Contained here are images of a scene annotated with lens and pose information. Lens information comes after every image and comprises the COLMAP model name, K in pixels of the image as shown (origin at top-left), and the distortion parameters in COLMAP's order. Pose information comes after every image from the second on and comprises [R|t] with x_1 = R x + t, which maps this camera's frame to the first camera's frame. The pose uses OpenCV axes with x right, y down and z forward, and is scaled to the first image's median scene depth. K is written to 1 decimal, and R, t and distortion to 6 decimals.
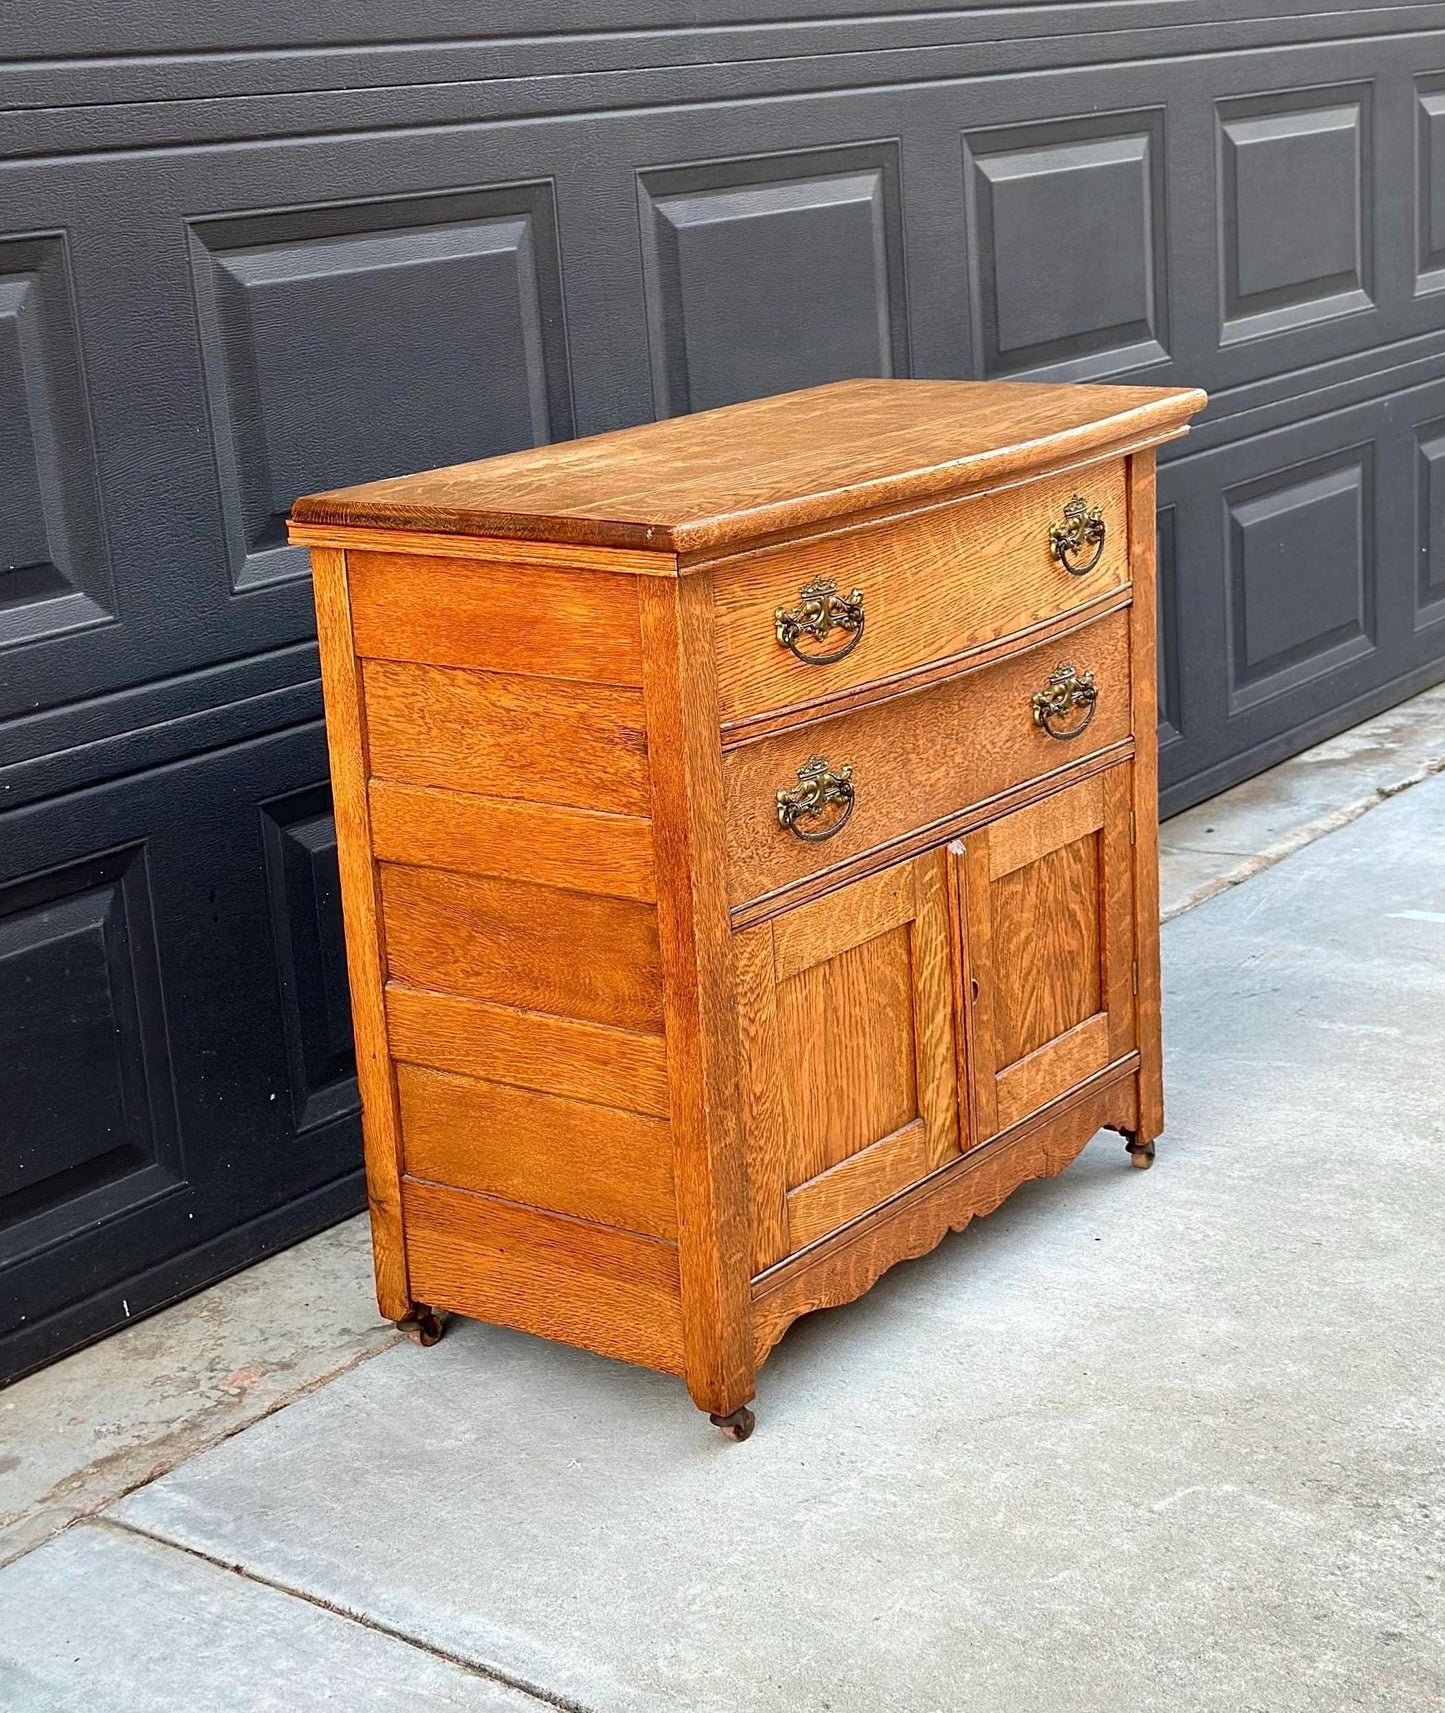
lens RADIAL K [[2875.8, 0, 688.6], [0, 2875.8, 848.0], [0, 0, 1]] dist [0.152025, -0.109284]
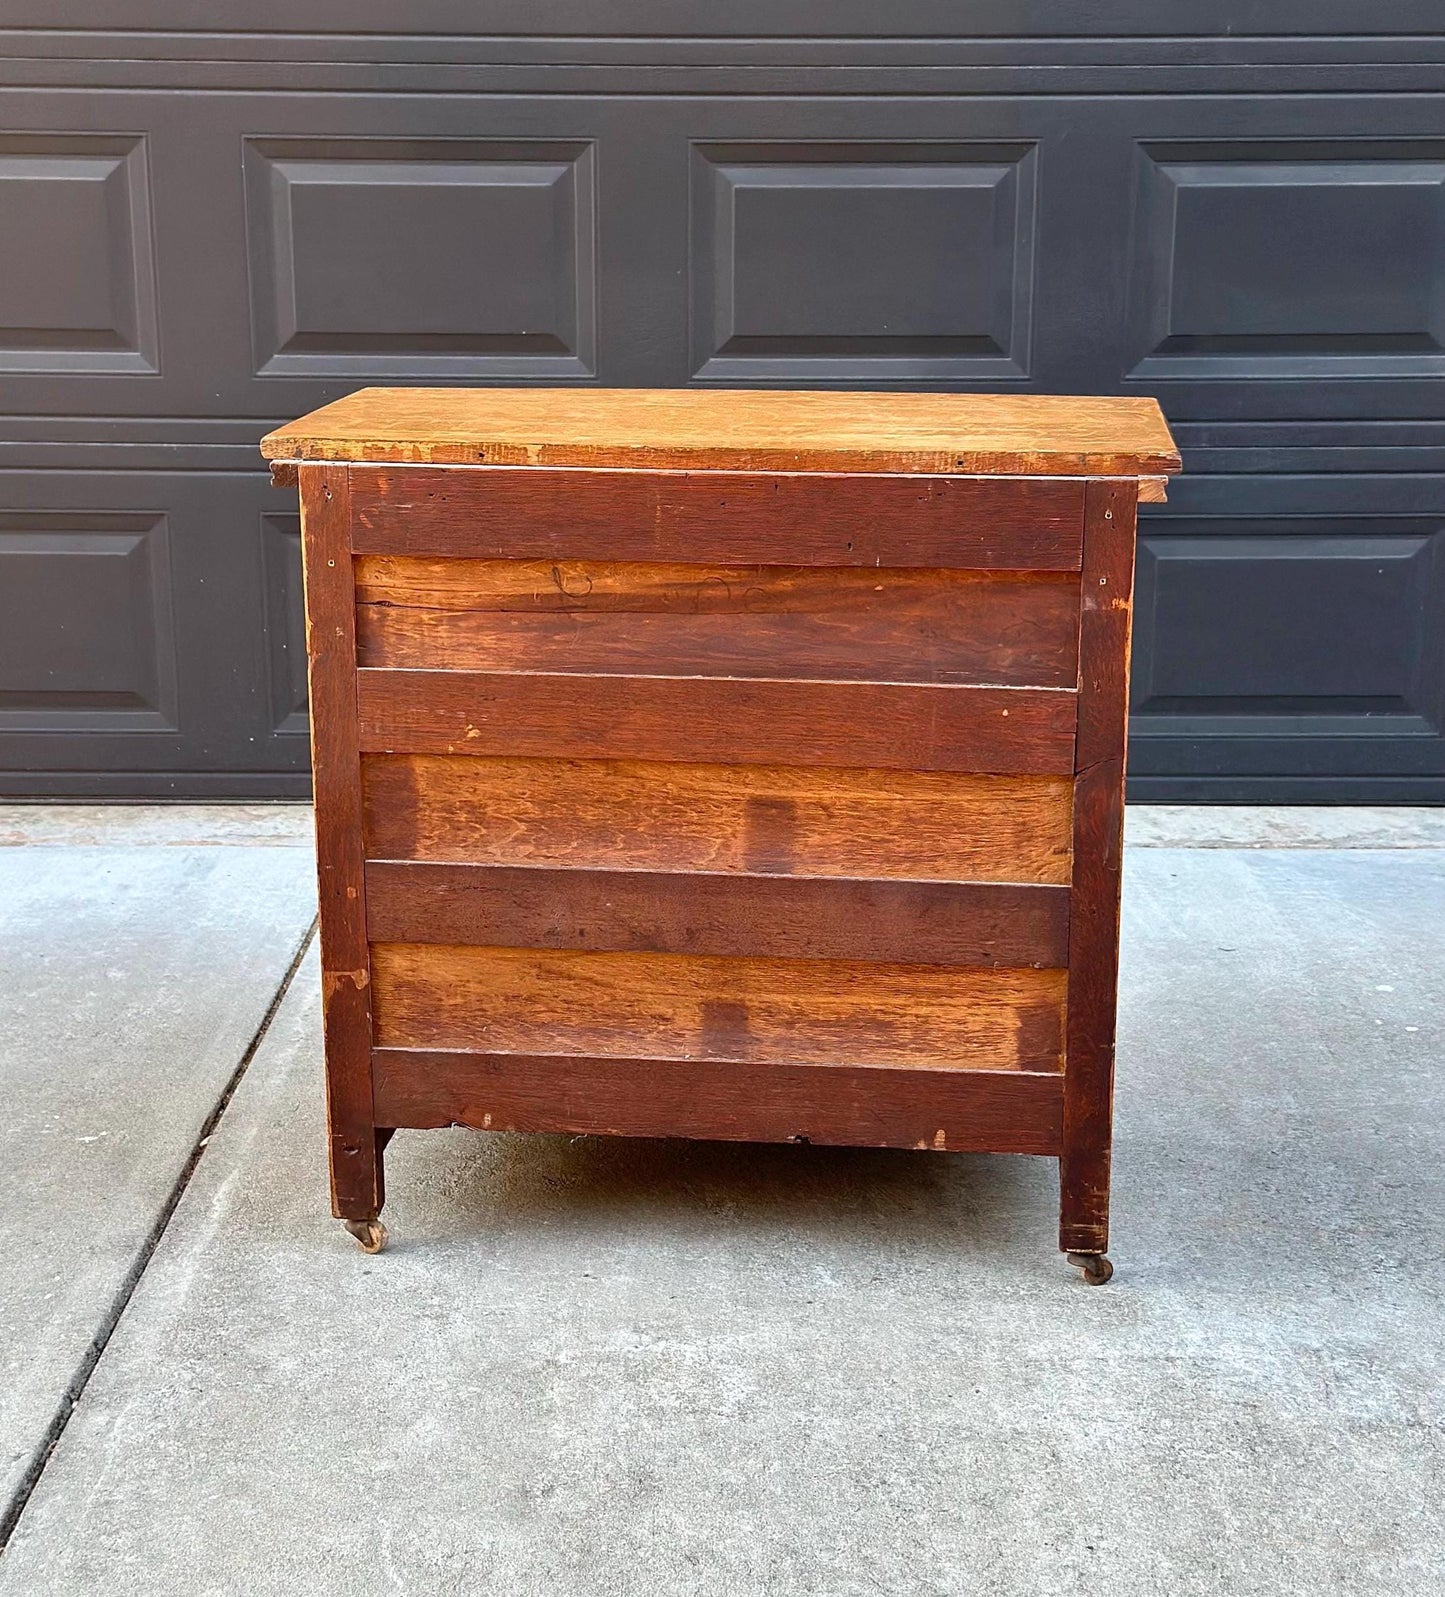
lens RADIAL K [[2724.8, 0, 712.5], [0, 2724.8, 827.0], [0, 0, 1]] dist [0.176842, -0.090589]
pose [[0.617261, 0.268170, -0.739644, 1.113434], [-0.250416, 0.958191, 0.138427, -0.068876], [0.745842, 0.099773, 0.658608, 0.042421]]
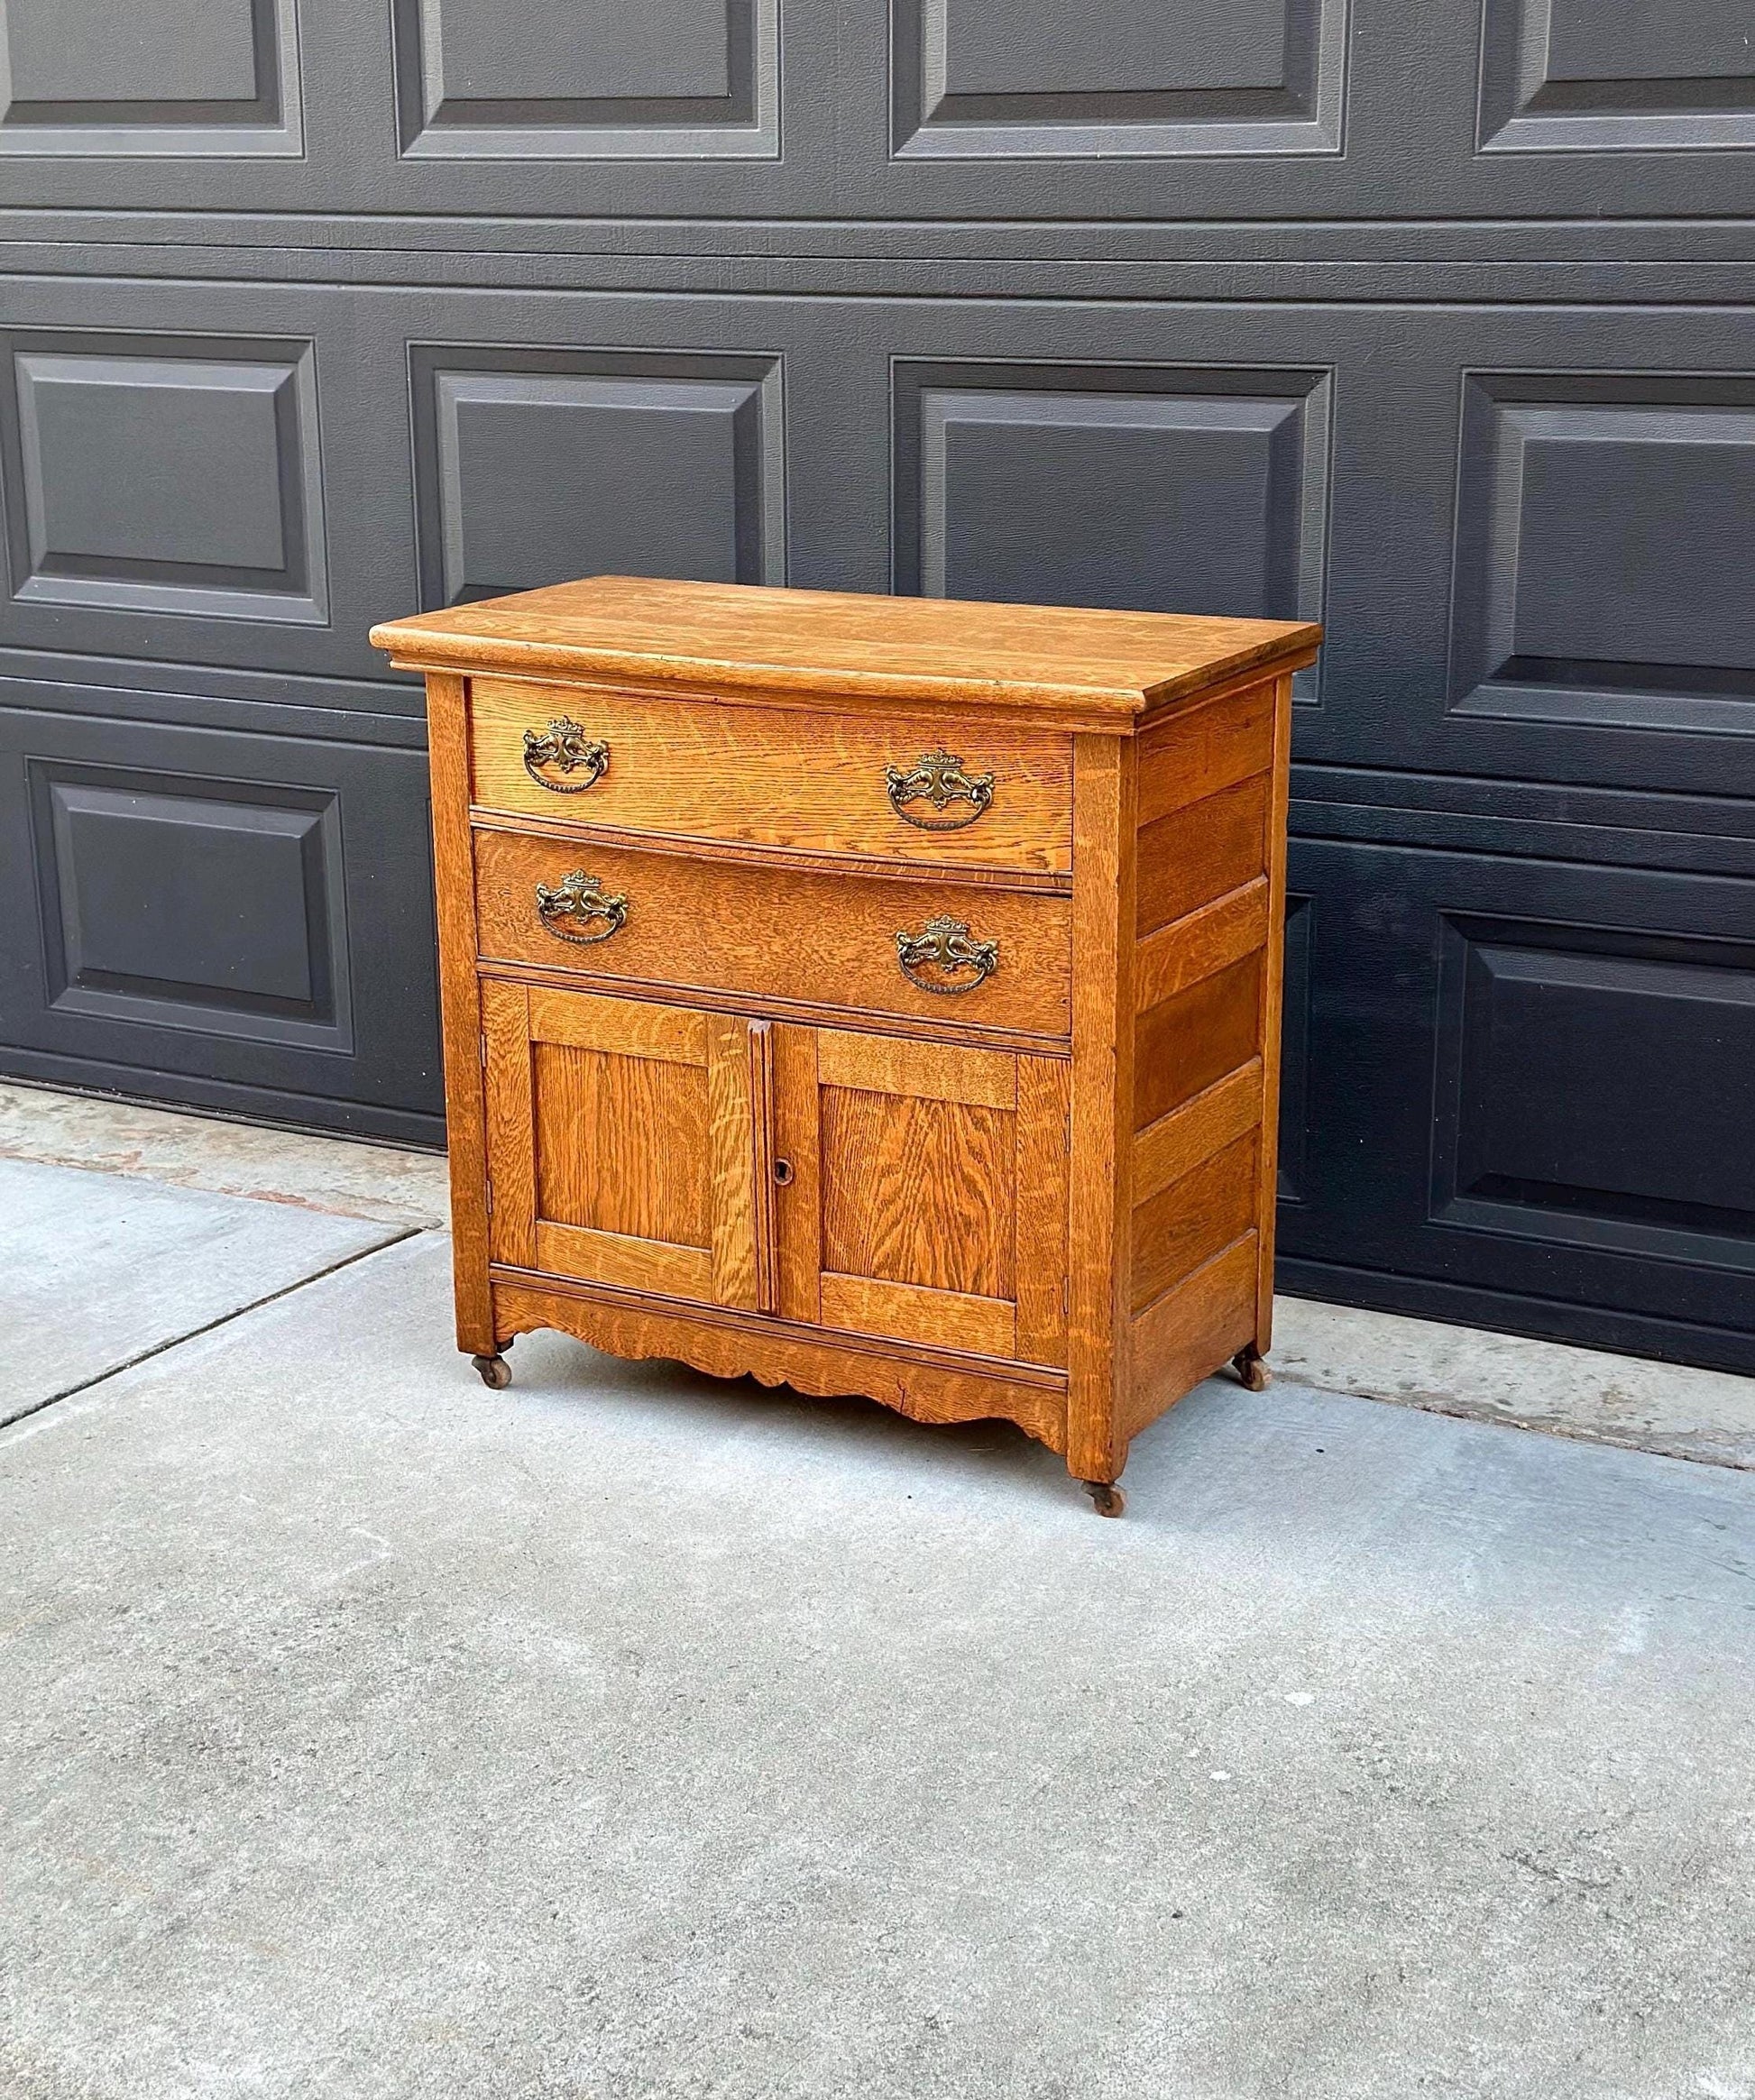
lens RADIAL K [[3292.3, 0, 877.5], [0, 3292.3, 1050.0], [0, 0, 1]] dist [0.152215, -0.045789]
pose [[0.152516, 0.322837, -0.934085, 1.250458], [-0.262684, 0.924388, 0.276594, -0.343187], [0.952752, 0.203184, 0.225788, 0.775336]]
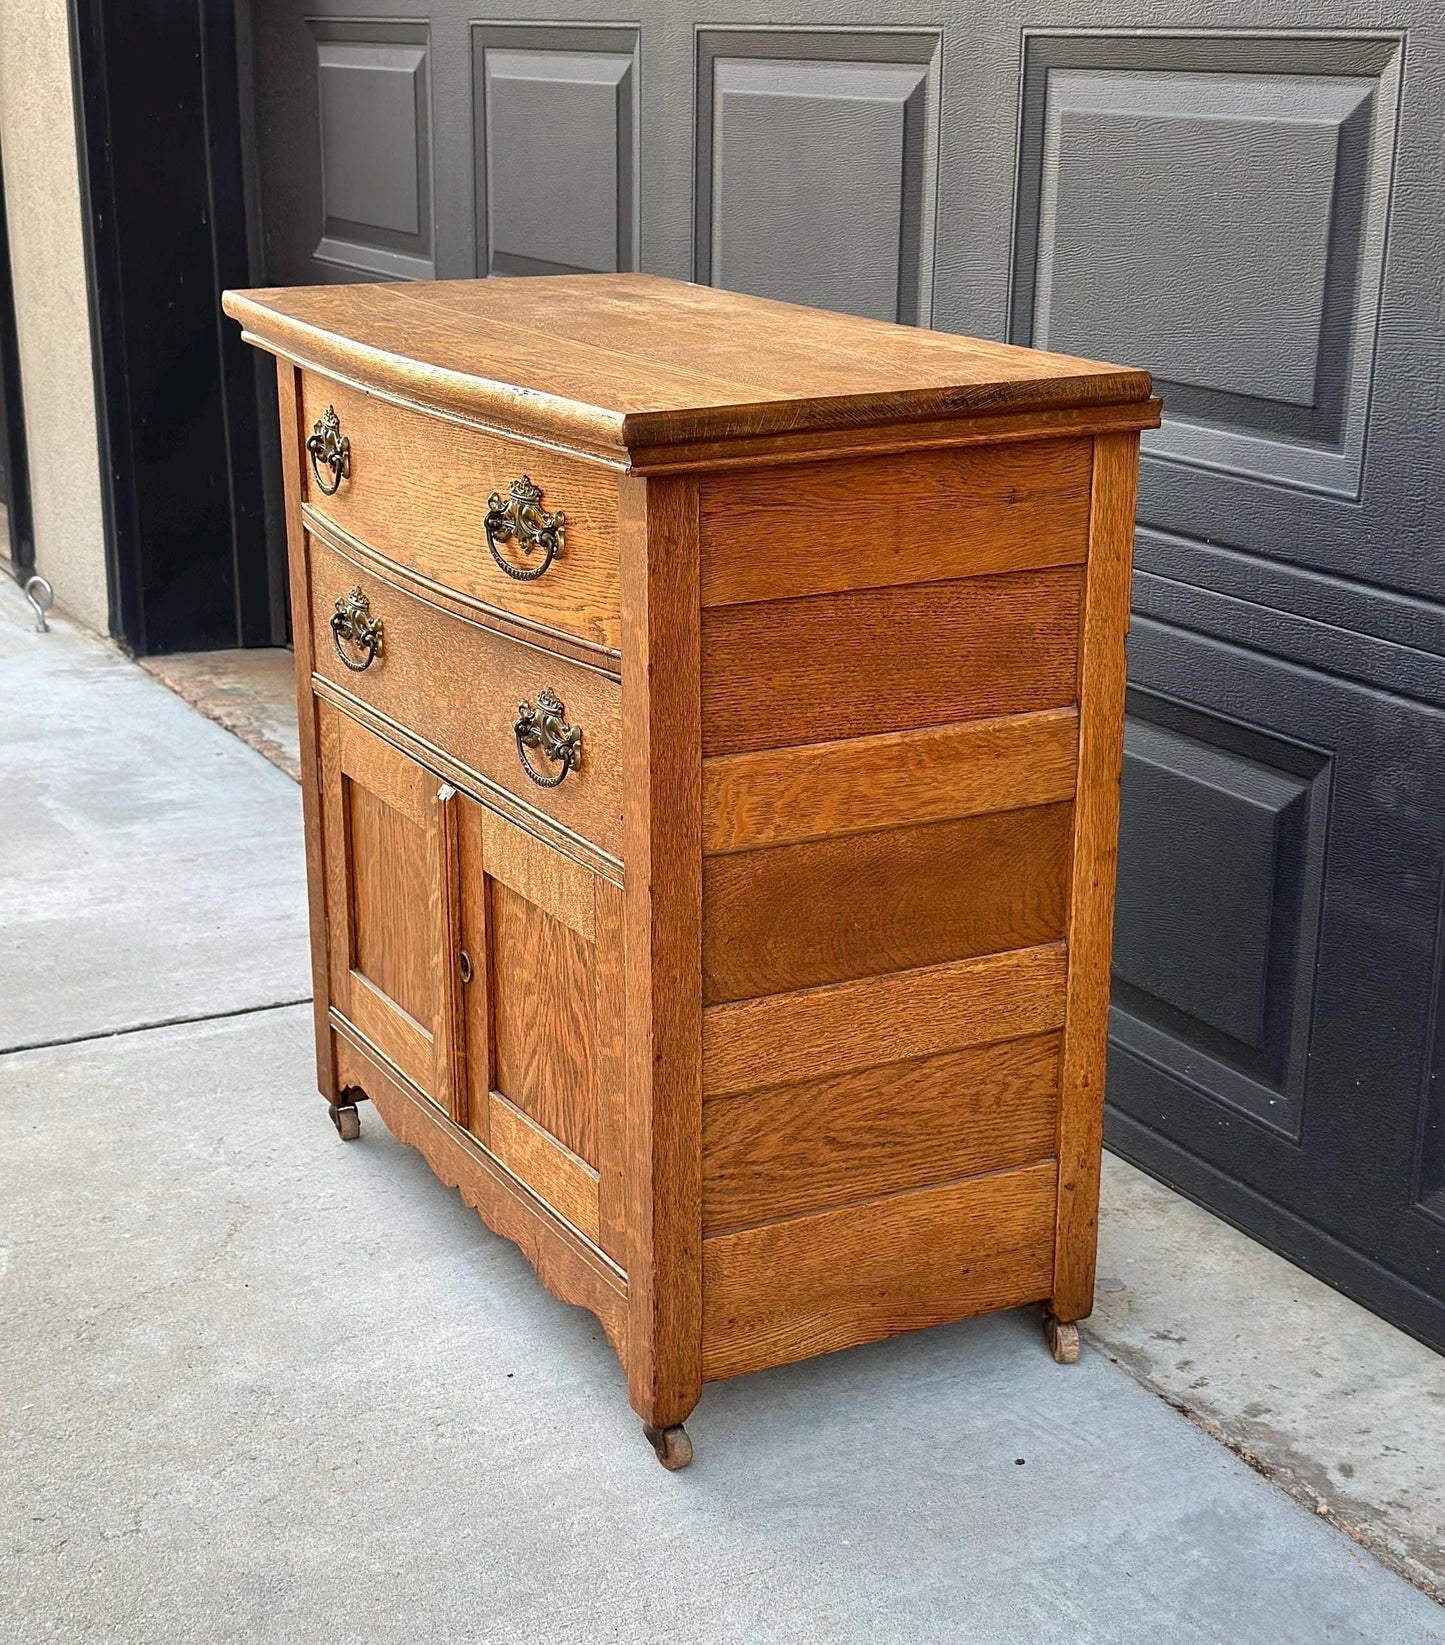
lens RADIAL K [[2695.7, 0, 715.9], [0, 2695.7, 927.1], [0, 0, 1]] dist [0.132799, 0.009895]
pose [[-0.419153, 0.347210, -0.838902, 0.791259], [-0.217413, 0.858718, 0.464041, -0.379618], [0.881500, 0.376892, -0.284446, 1.343982]]
